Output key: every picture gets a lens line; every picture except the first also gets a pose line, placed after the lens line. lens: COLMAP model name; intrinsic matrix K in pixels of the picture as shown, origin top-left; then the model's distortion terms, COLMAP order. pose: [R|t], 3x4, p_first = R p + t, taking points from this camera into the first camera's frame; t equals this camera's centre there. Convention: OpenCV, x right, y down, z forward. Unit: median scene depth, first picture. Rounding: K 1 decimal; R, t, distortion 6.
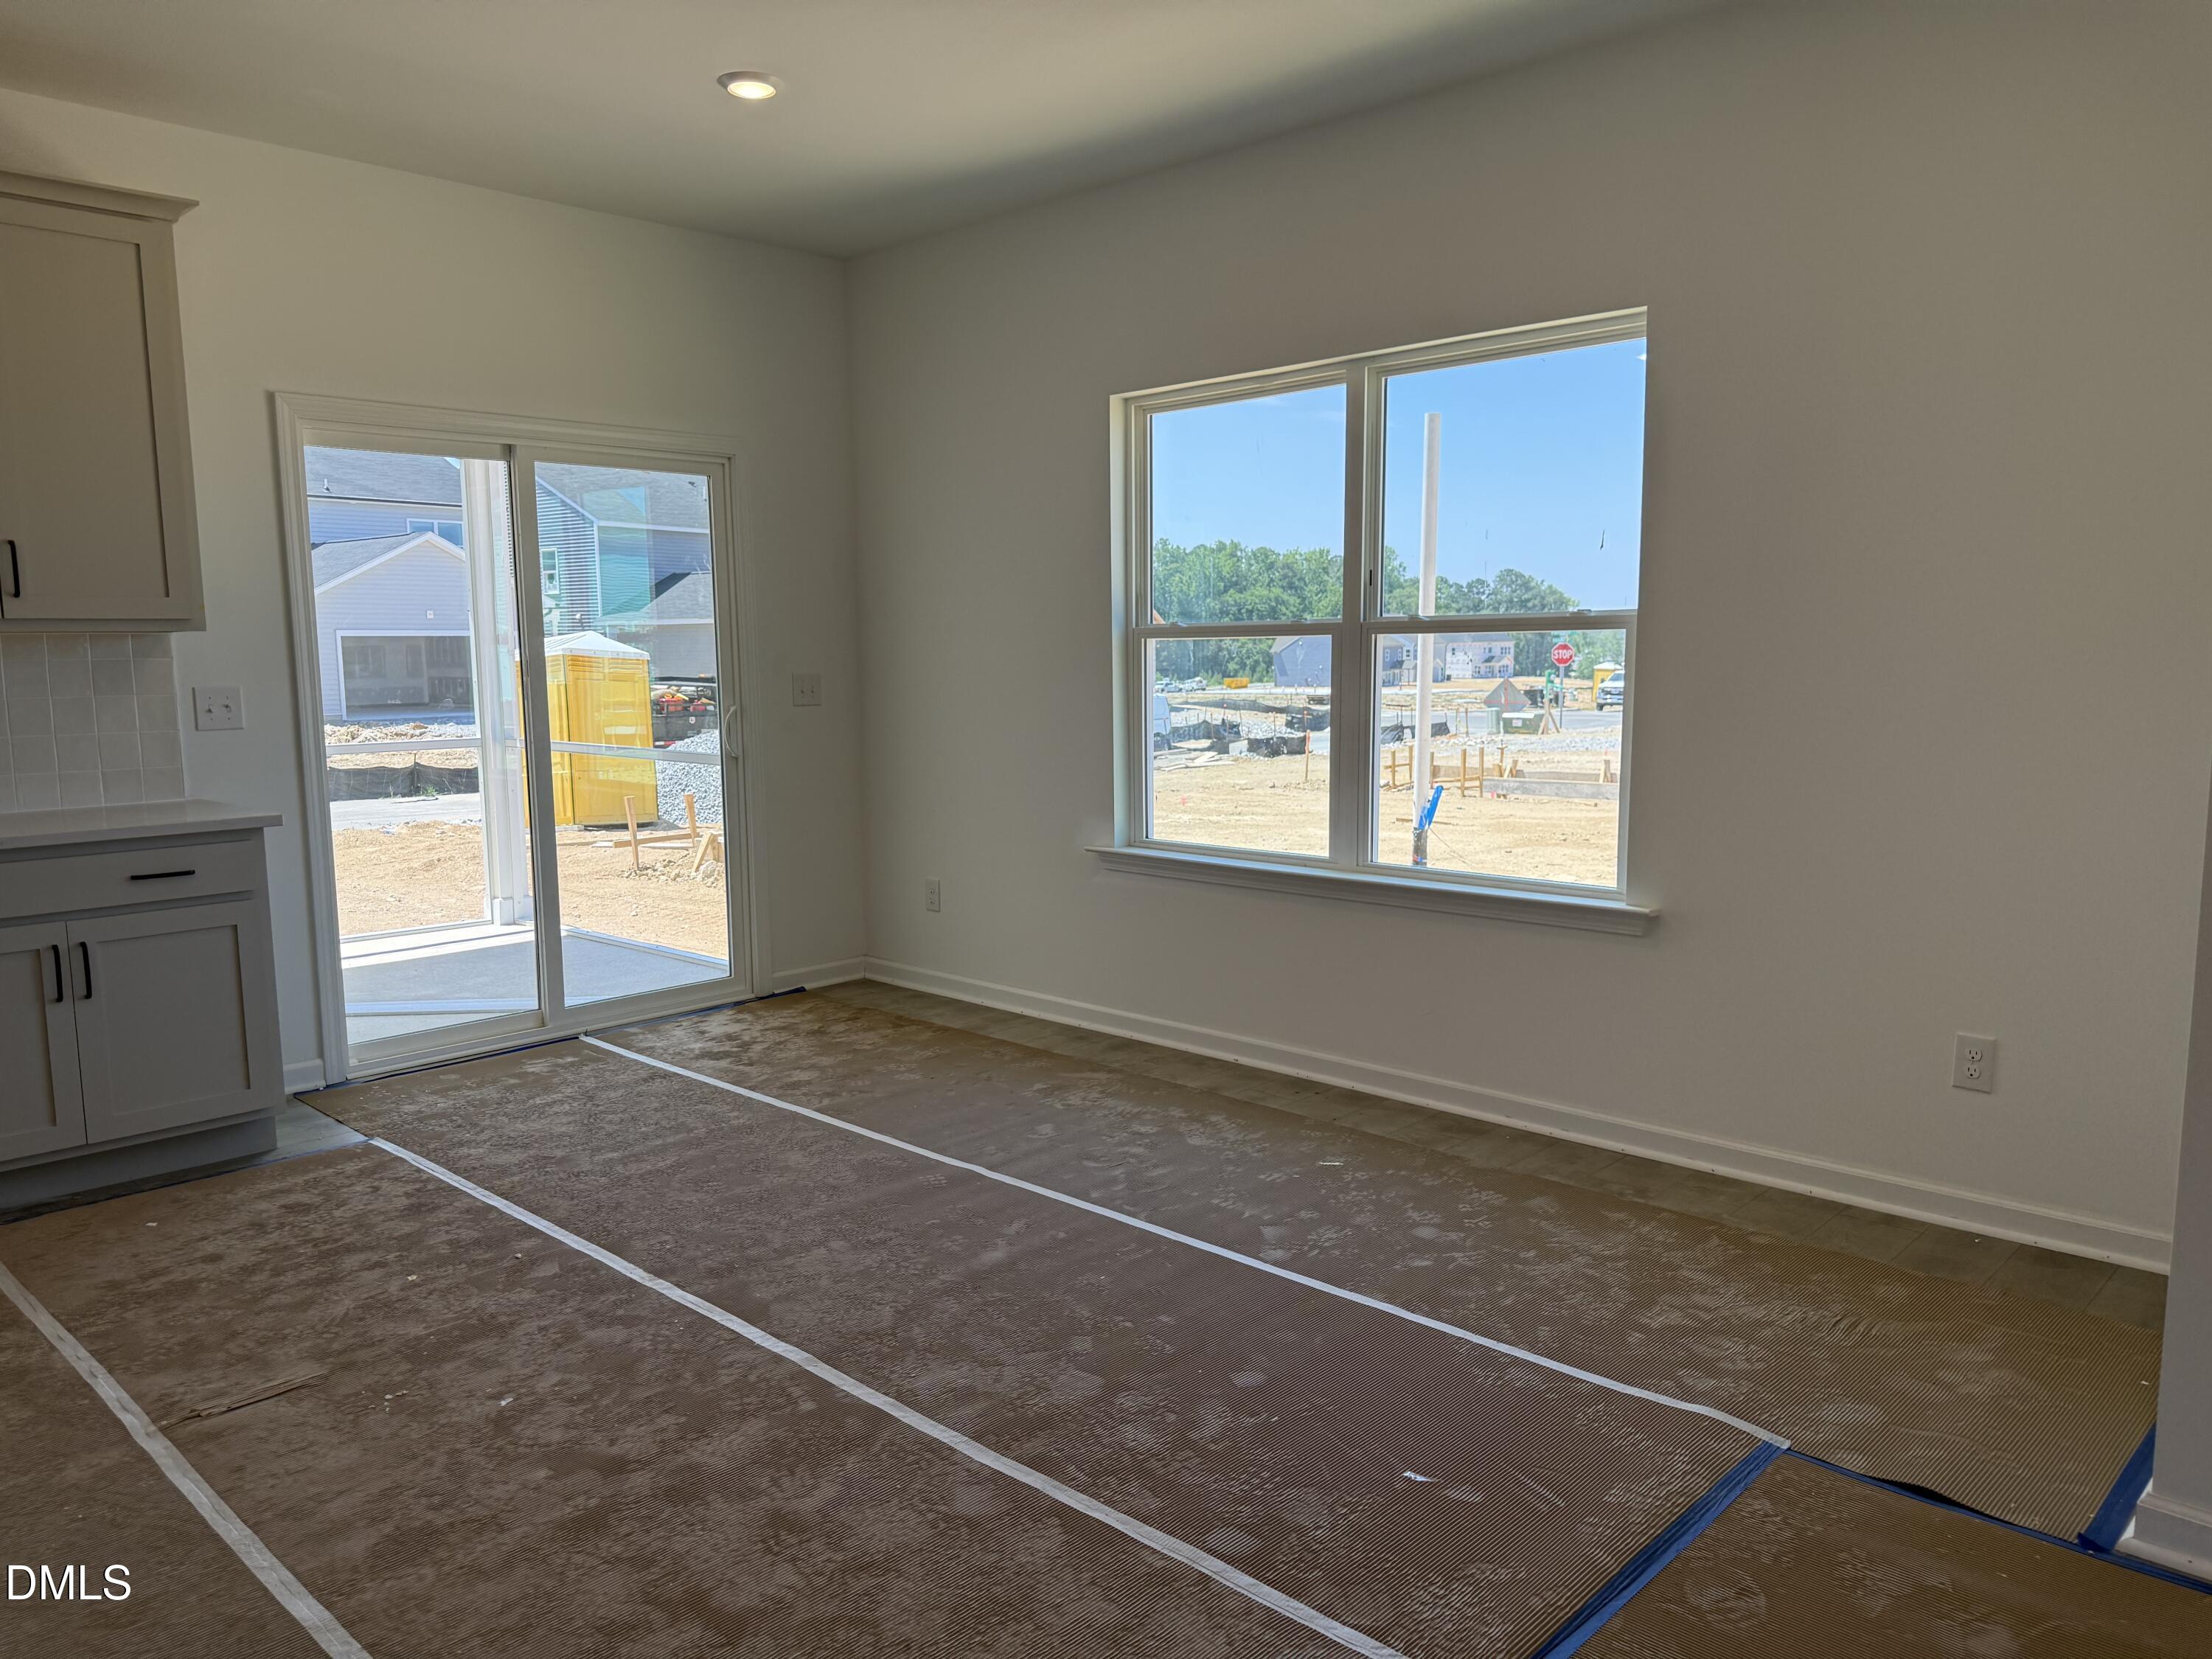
lens RADIAL K [[1571.3, 0, 1109.7], [0, 1571.3, 834.8], [0, 0, 1]] dist [0.031236, -0.036116]
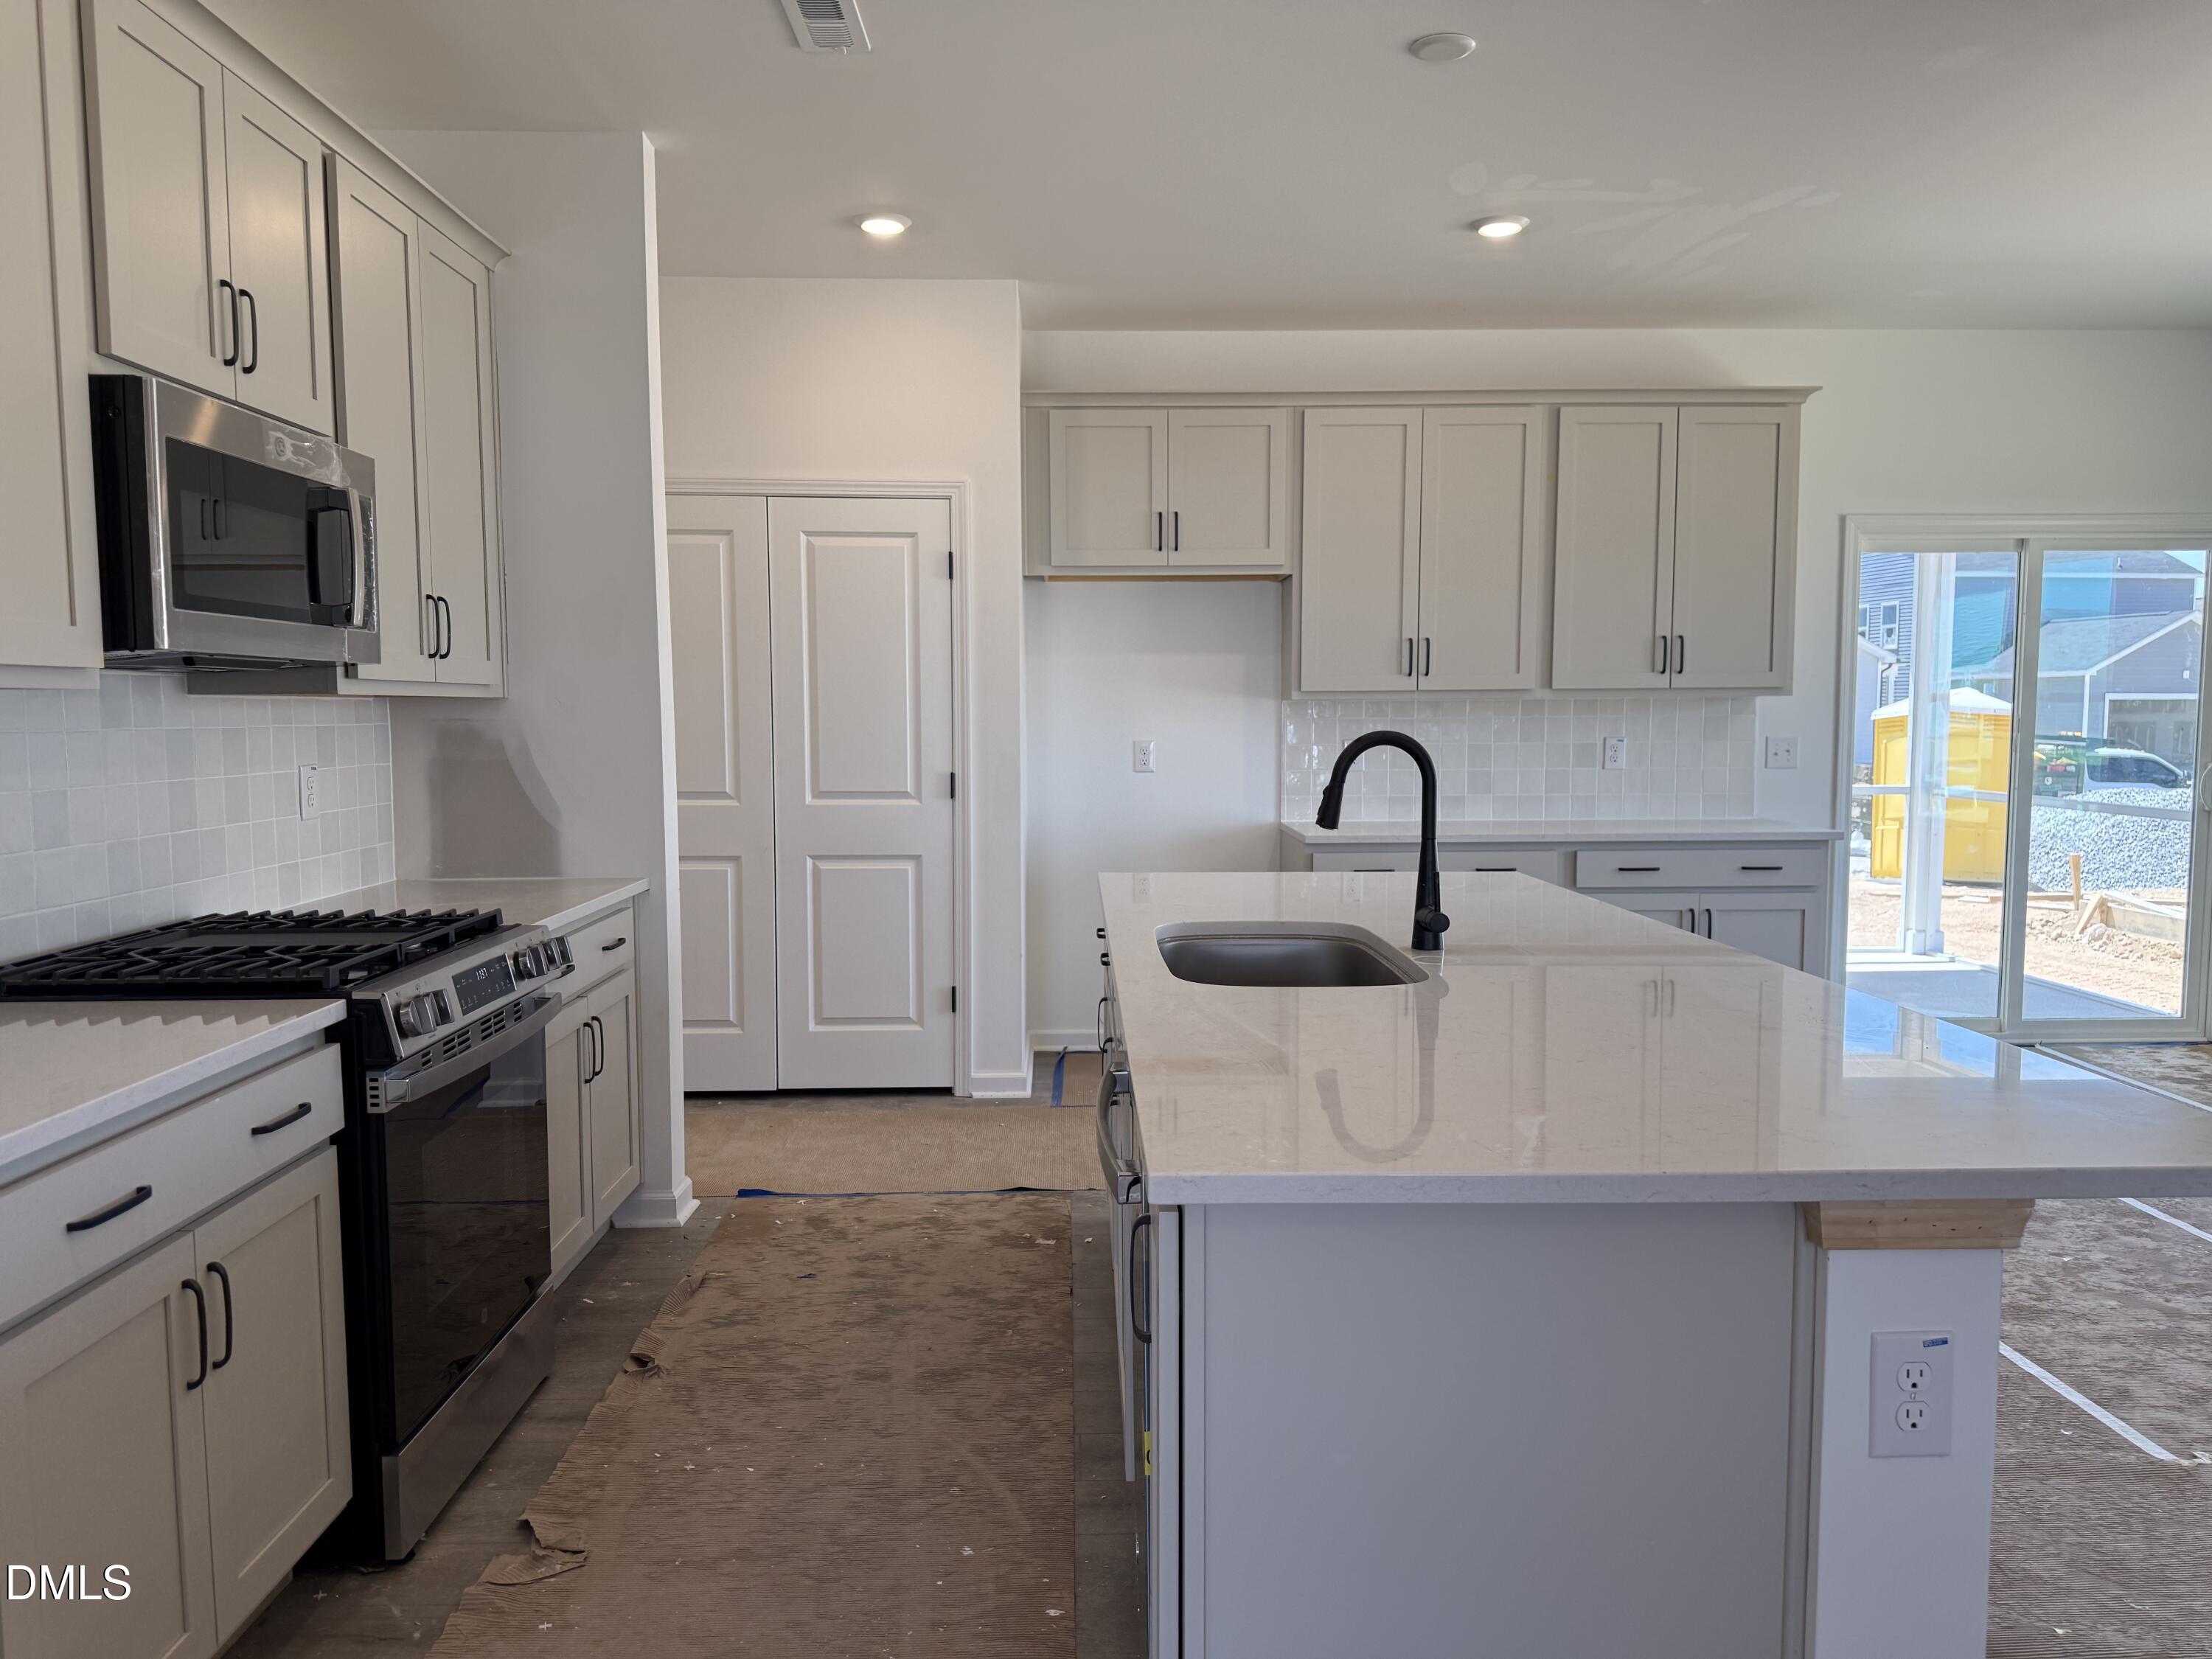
lens RADIAL K [[1571.3, 0, 1112.2], [0, 1571.3, 838.6], [0, 0, 1]] dist [0.031236, -0.036116]
pose [[0.711171, 0.066447, -0.699872, -0.026443], [-0.088376, 0.996076, 0.004766, 0.047512], [0.697442, 0.058462, 0.714252, -0.453901]]
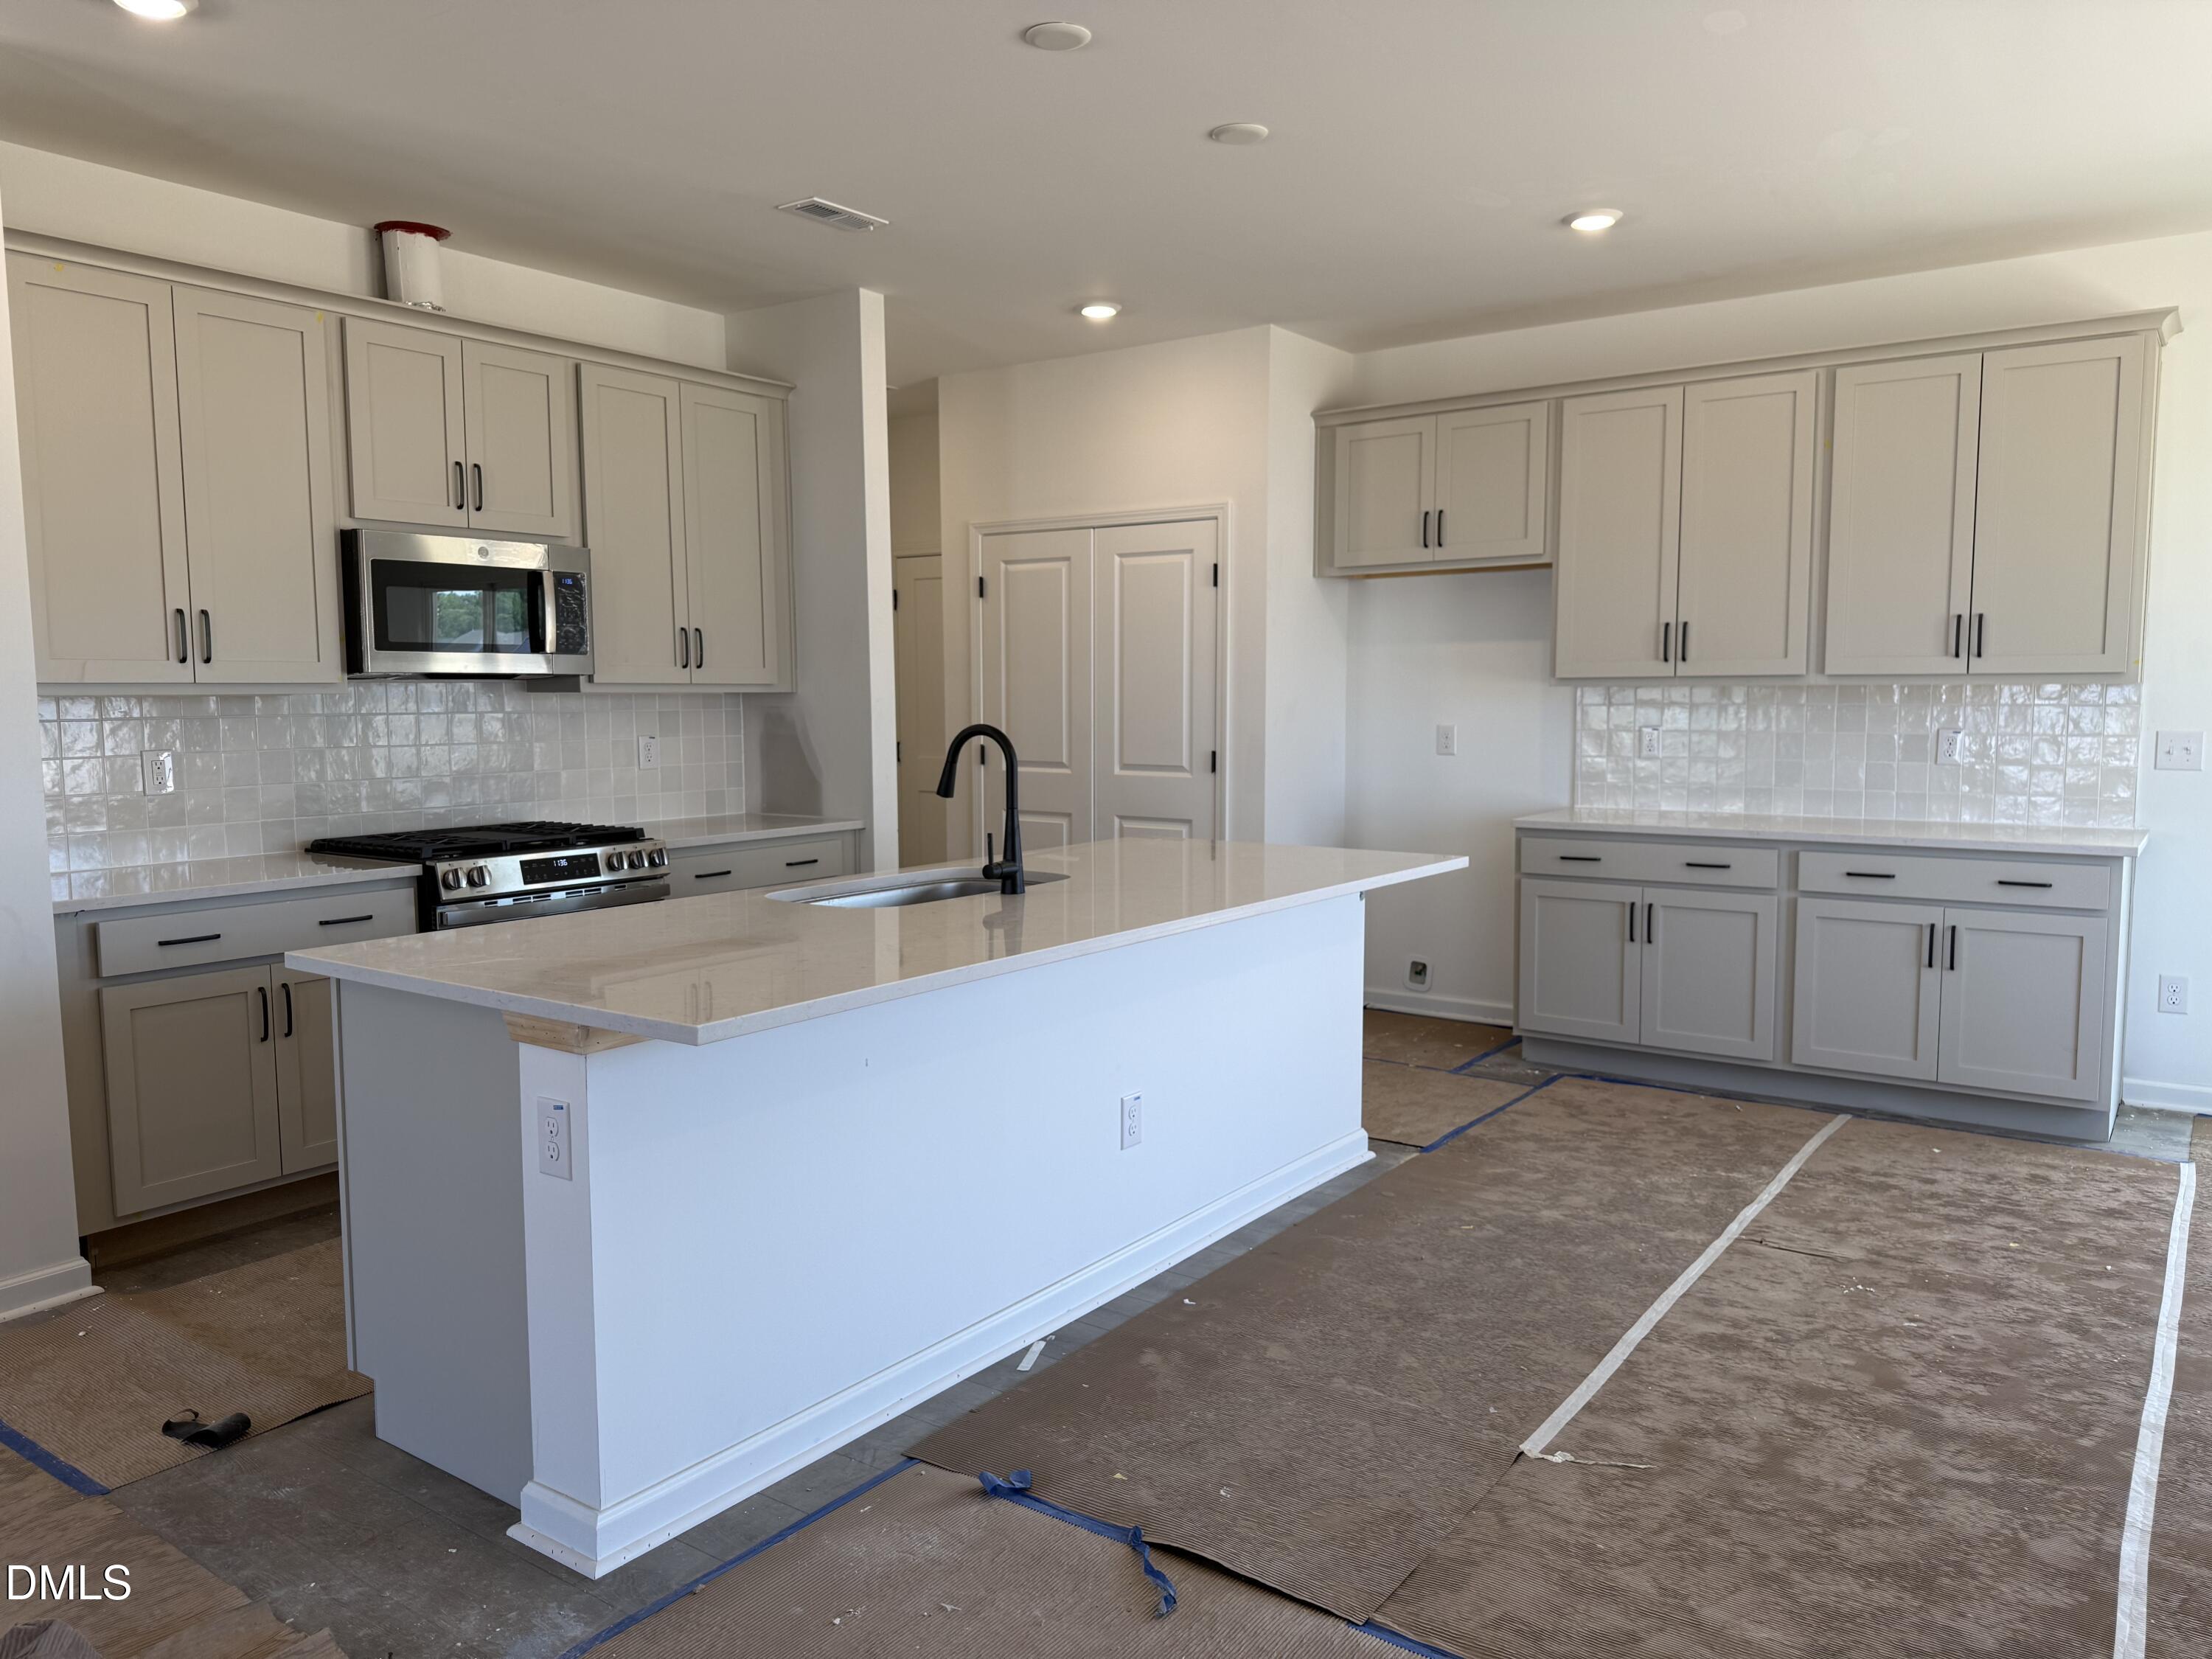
lens RADIAL K [[1571.3, 0, 1101.1], [0, 1571.3, 841.4], [0, 0, 1]] dist [0.031236, -0.036116]
pose [[0.139270, 0.105653, -0.984602, 0.539621], [-0.113657, 0.989427, 0.090094, -0.038700], [0.983710, 0.099360, 0.149806, 0.127577]]
